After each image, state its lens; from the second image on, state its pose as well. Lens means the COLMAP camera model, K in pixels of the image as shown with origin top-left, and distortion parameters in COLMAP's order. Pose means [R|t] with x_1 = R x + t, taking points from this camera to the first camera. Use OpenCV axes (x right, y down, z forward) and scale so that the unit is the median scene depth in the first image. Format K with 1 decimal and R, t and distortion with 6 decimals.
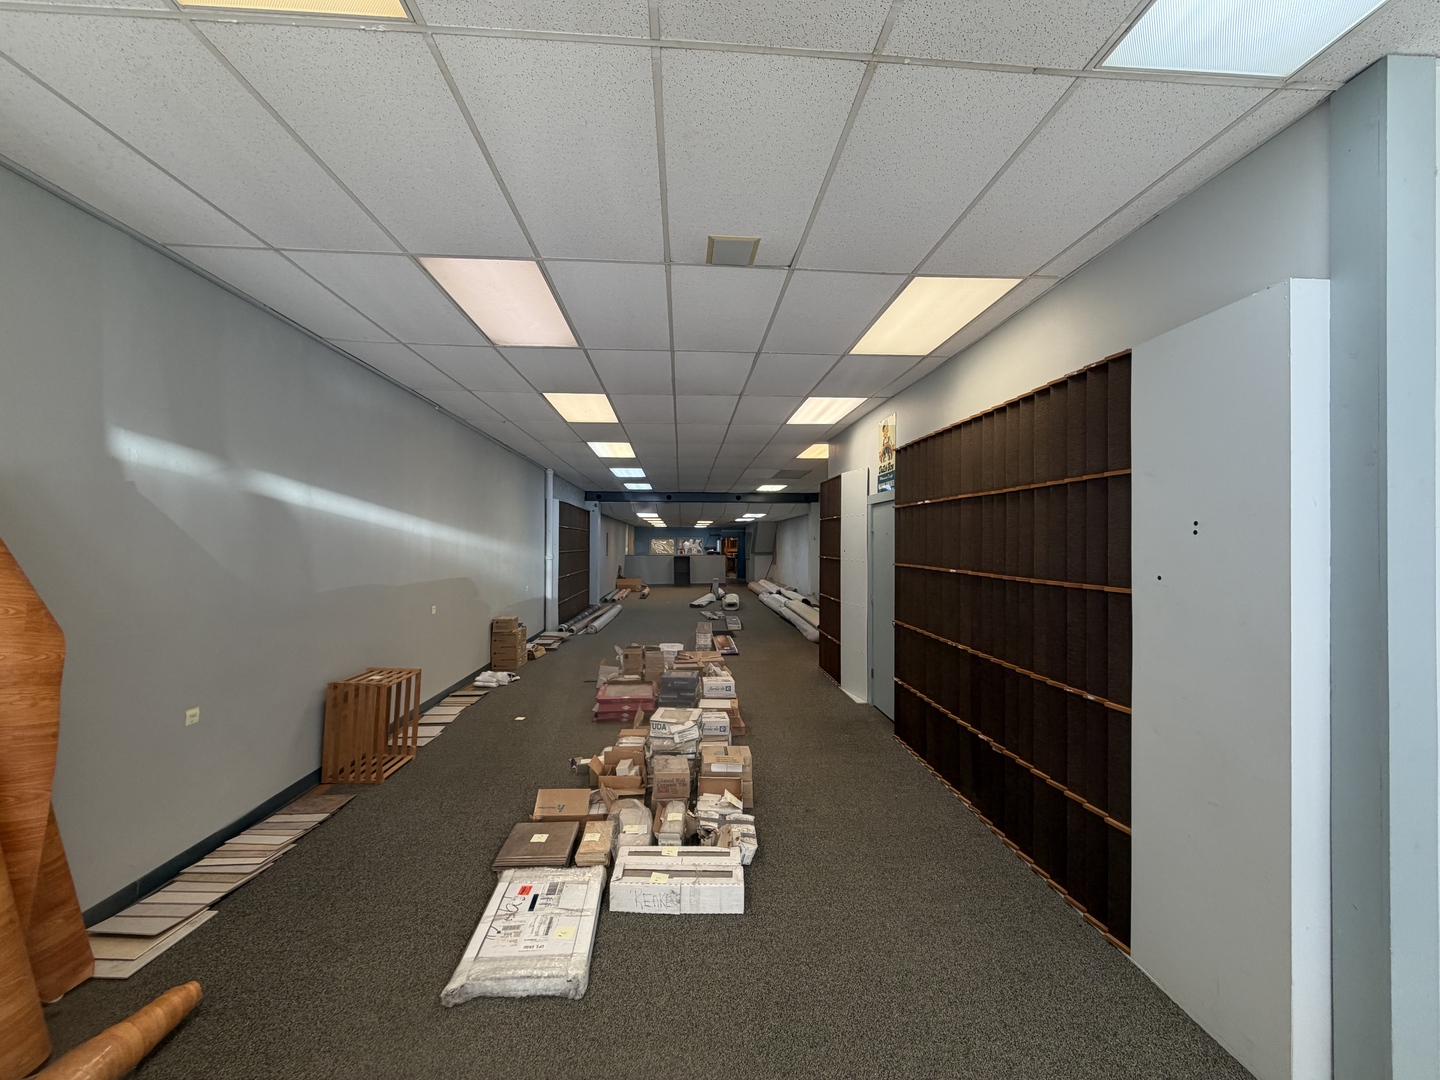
lens RADIAL K [[580.7, 0, 716.0], [0, 580.7, 541.1], [0, 0, 1]] dist [0.001178, 0.000688]
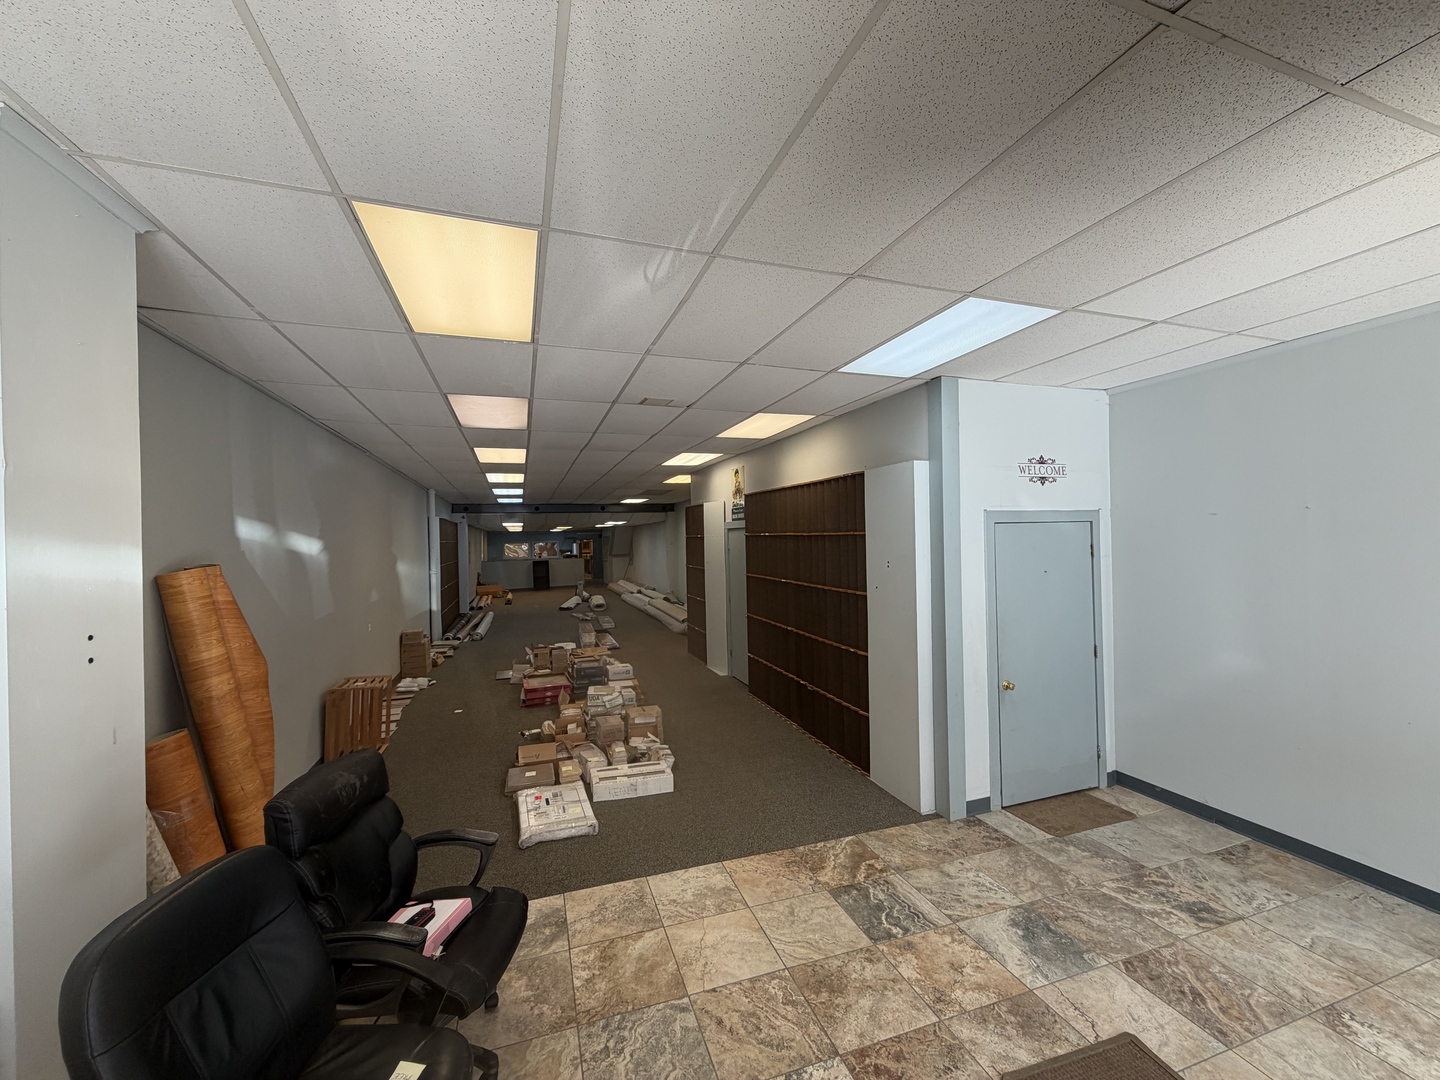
lens RADIAL K [[580.7, 0, 720.0], [0, 580.7, 537.9], [0, 0, 1]] dist [0.001178, 0.000688]
pose [[0.962476, -0.024675, 0.270244, -0.163944], [0.023830, 0.999696, 0.006408, -0.071390], [-0.270320, 0.000272, 0.962771, -0.425702]]
